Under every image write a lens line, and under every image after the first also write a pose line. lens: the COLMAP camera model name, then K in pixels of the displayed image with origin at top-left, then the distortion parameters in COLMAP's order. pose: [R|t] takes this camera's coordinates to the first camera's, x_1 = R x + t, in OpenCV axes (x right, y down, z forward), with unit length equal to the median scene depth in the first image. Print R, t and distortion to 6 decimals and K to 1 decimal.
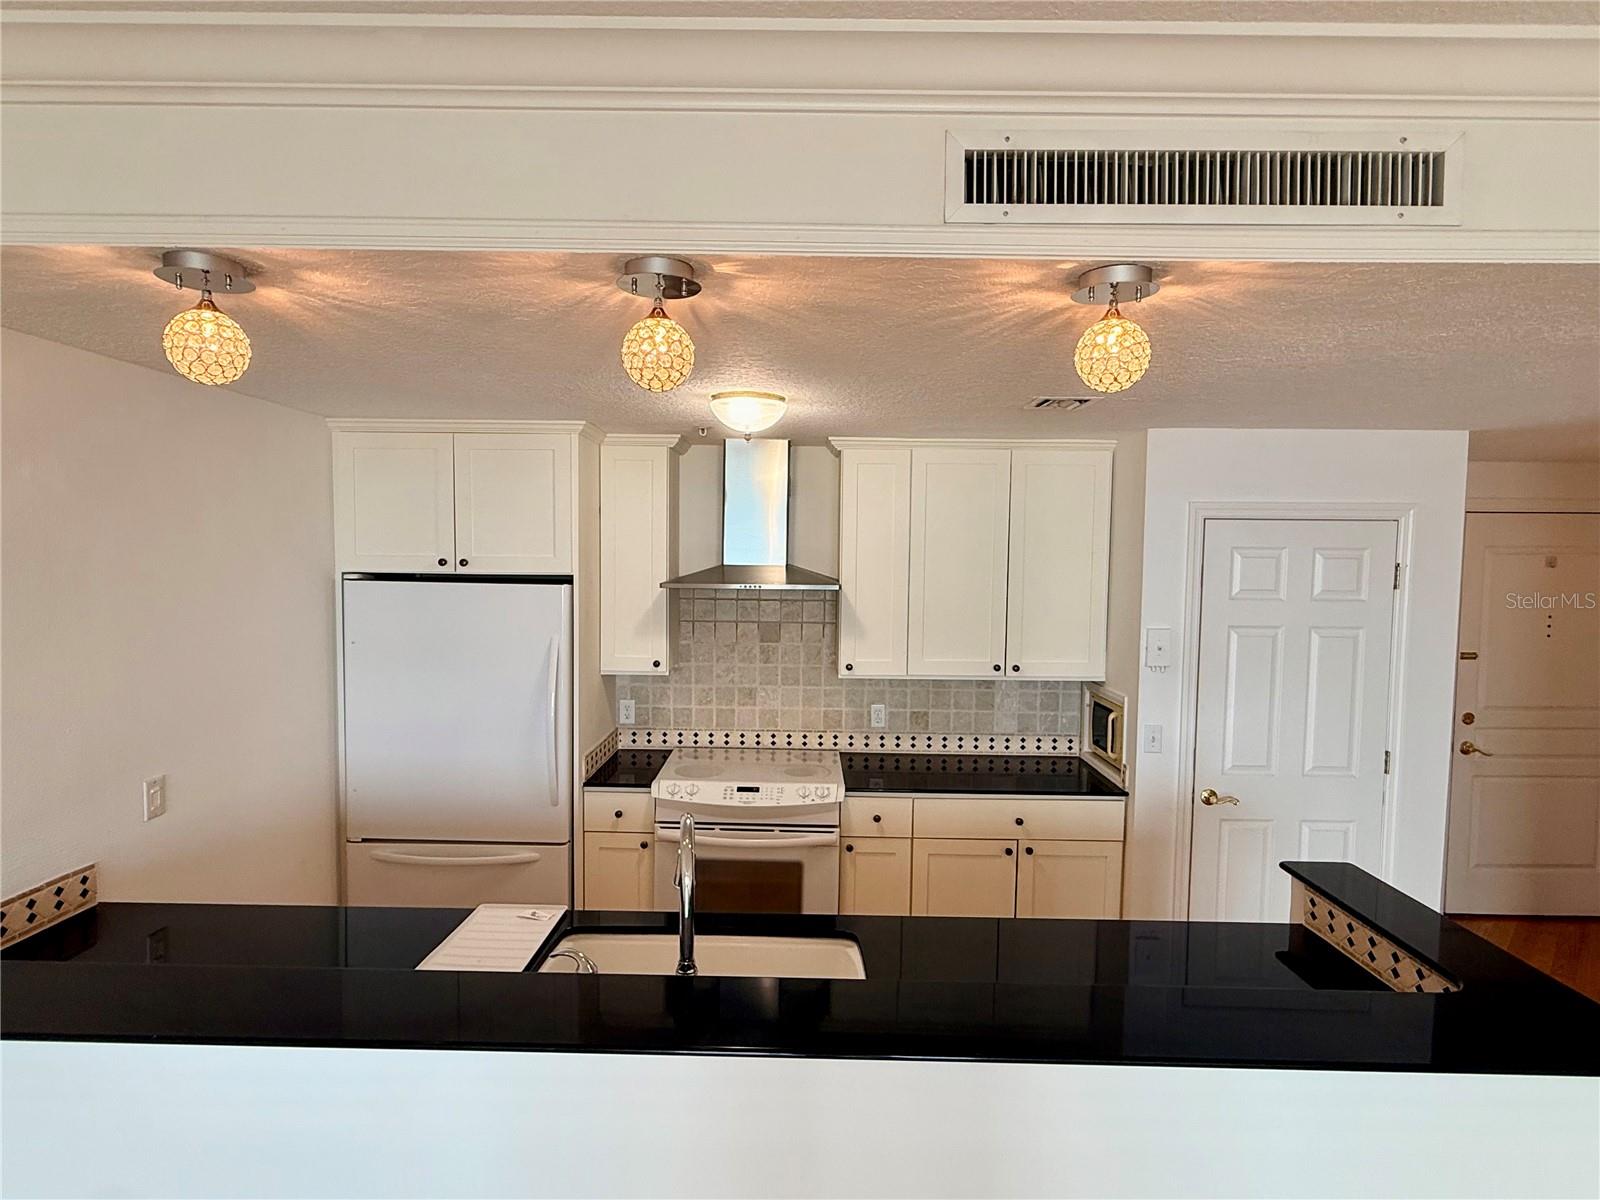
lens RADIAL K [[838.1, 0, 796.2], [0, 838.1, 599.1], [0, 0, 1]] dist [0.000314, 0.000904]
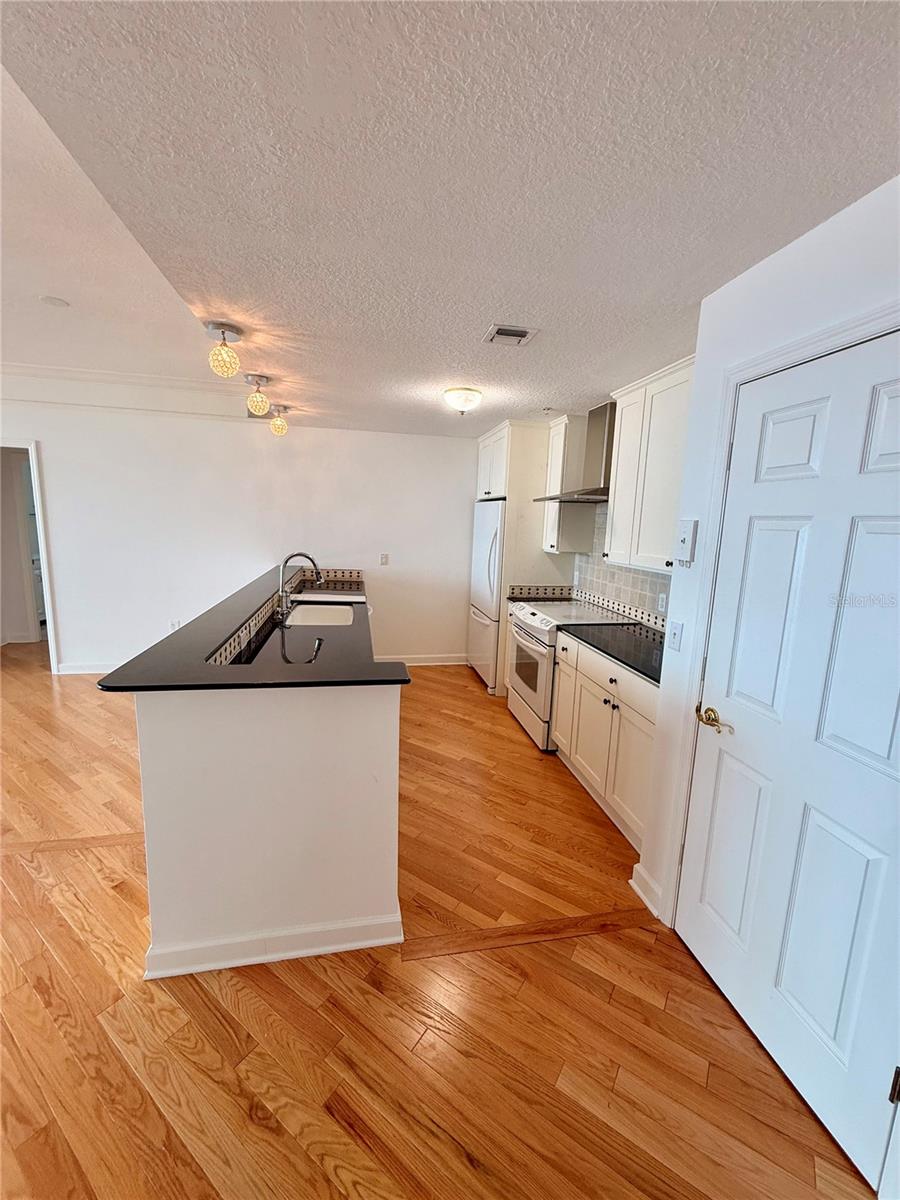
lens RADIAL K [[477.7, 0, 451.3], [0, 477.7, 597.0], [0, 0, 1]] dist [0.000325, 0.000164]
pose [[0.202022, 0.151089, -0.967657, 0.823506], [-0.088585, 0.986798, 0.135584, 0.064364], [0.975367, 0.058329, 0.212739, 0.569785]]
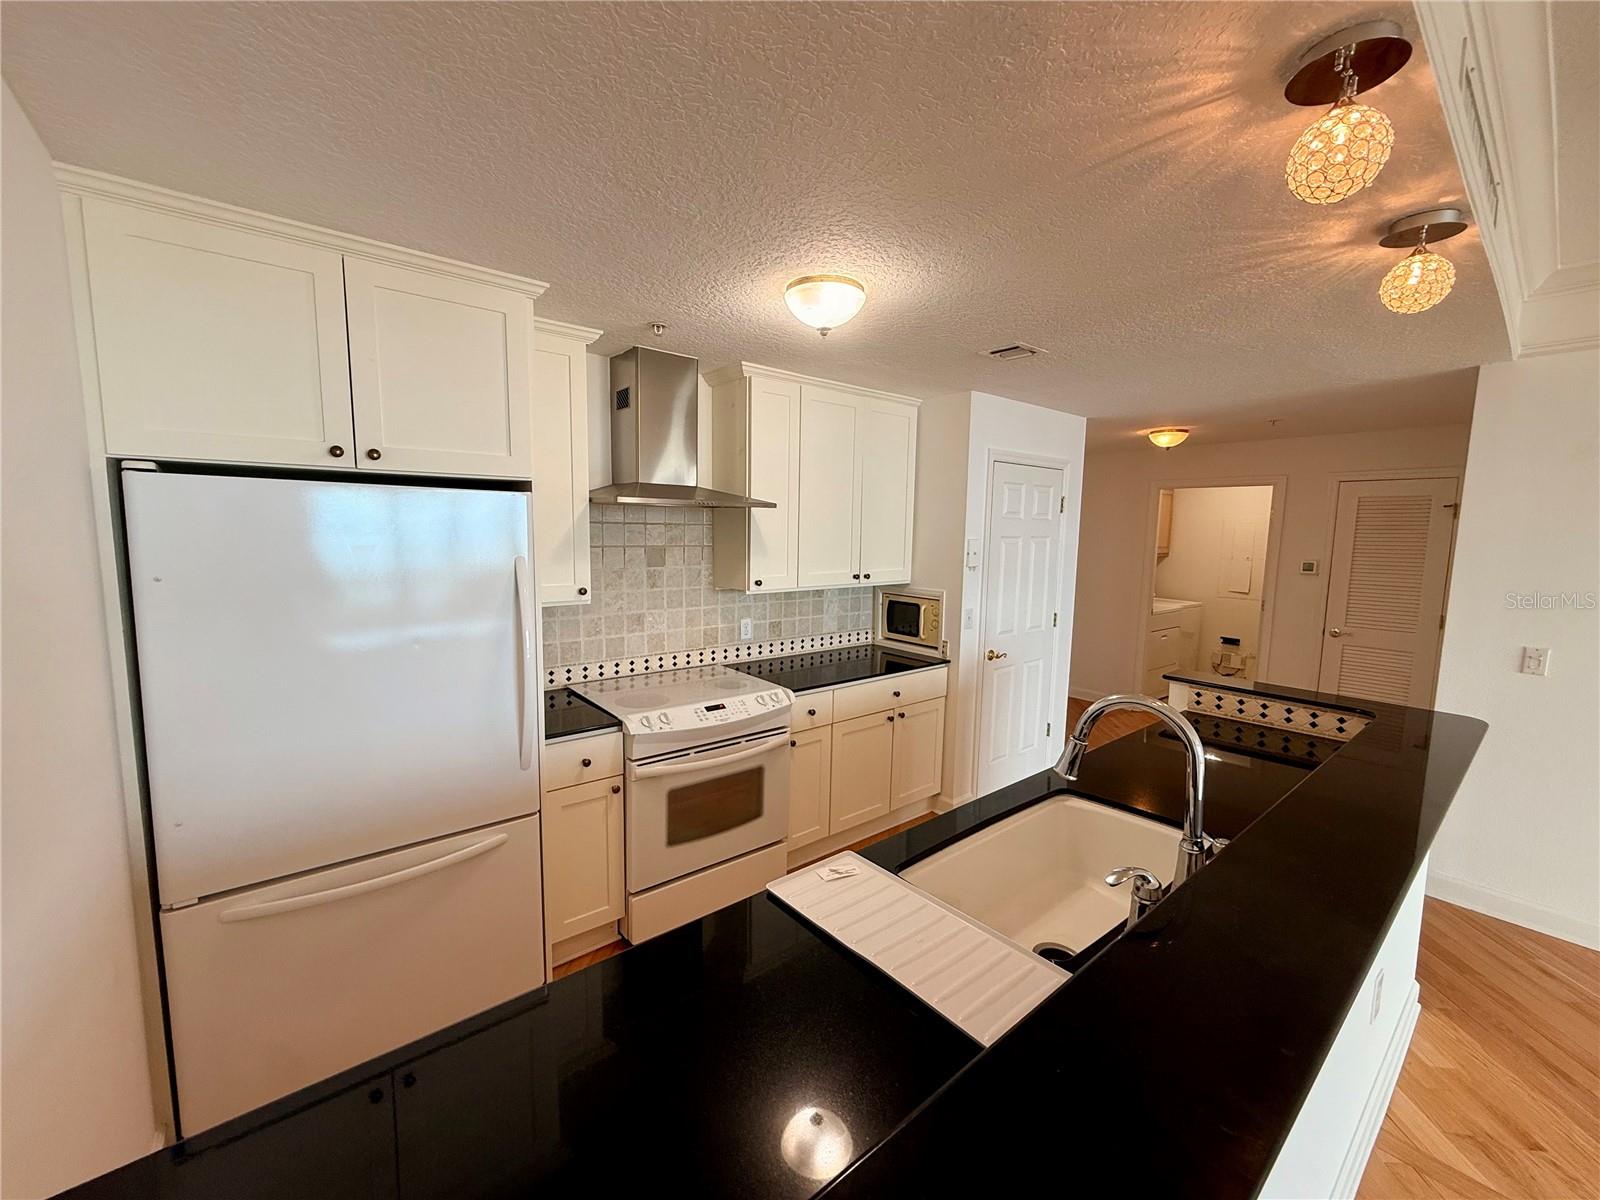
lens RADIAL K [[637.4, 0, 796.3], [0, 637.4, 598.6], [0, 0, 1]] dist [0.000746, -0.000250]
pose [[0.768256, -0.071462, 0.636141, -0.425133], [0.029479, 0.996645, 0.076359, 0.039927], [-0.639464, -0.039910, 0.767785, 0.337113]]
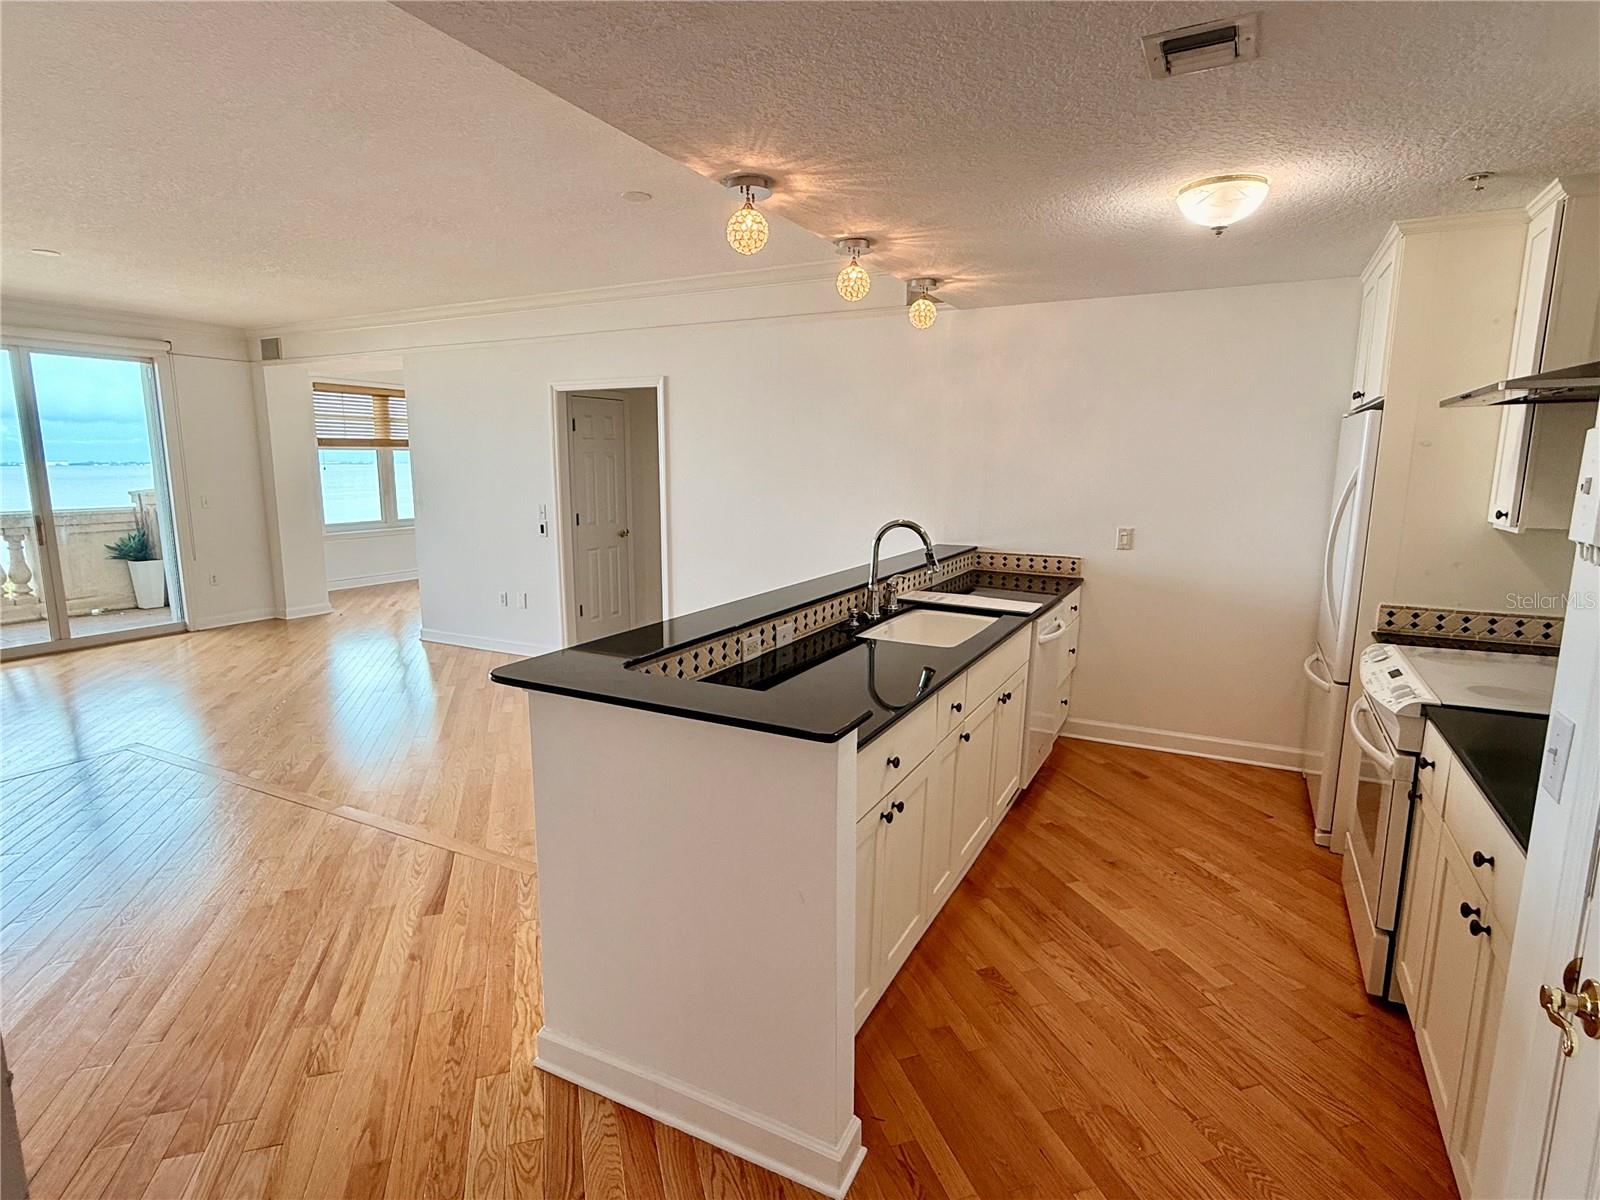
lens RADIAL K [[840.6, 0, 793.0], [0, 840.6, 602.6], [0, 0, 1]] dist [0.001144, 0.000995]
pose [[-0.462096, 0.134015, -0.876645, 0.787963], [-0.059675, 0.981576, 0.181512, 0.055795], [0.884820, 0.136190, -0.445585, 0.791068]]
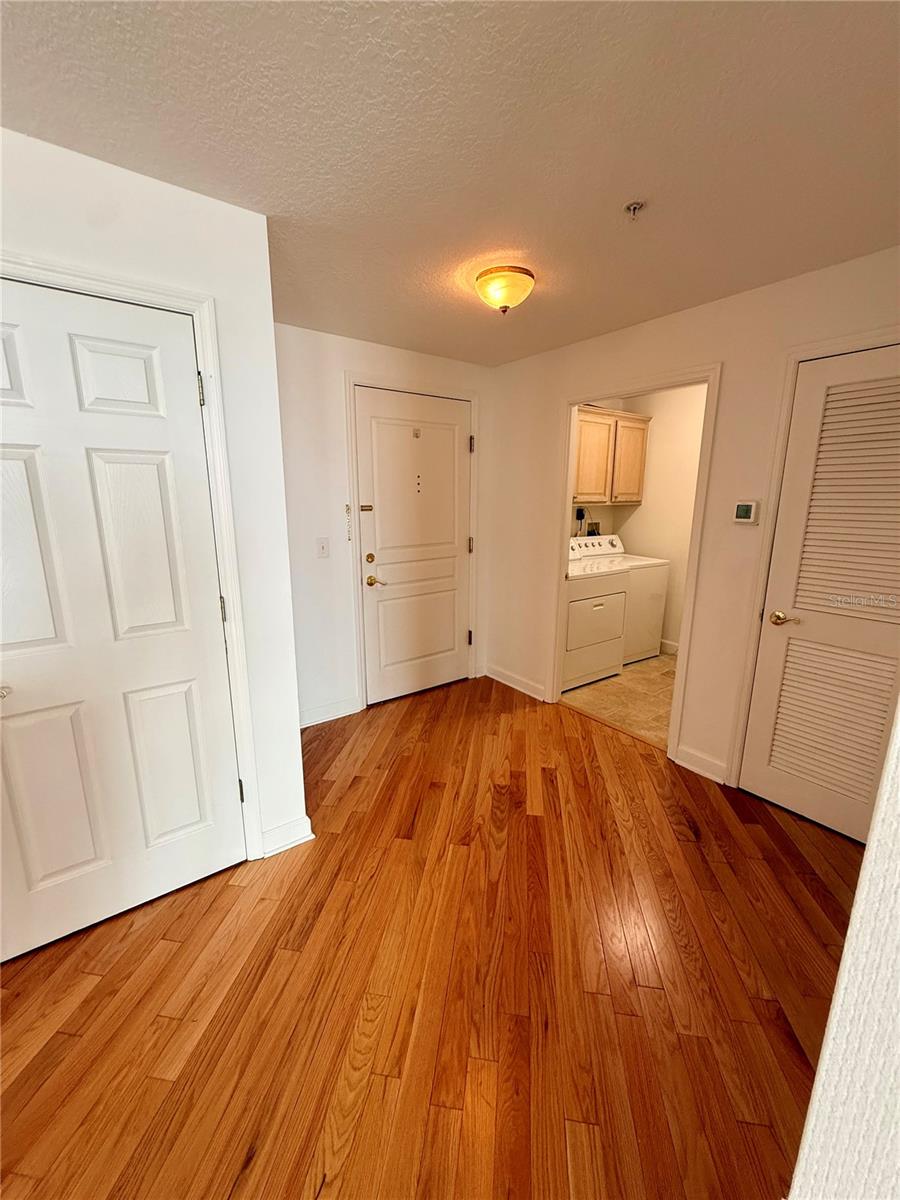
lens RADIAL K [[480.3, 0, 449.9], [0, 480.3, 597.3], [0, 0, 1]] dist [0.001900, 0.000171]
pose [[0.795893, -0.135917, 0.589984, 0.540638], [0.038949, 0.983951, 0.174134, 0.092699], [-0.604183, -0.115613, 0.788414, 0.403089]]
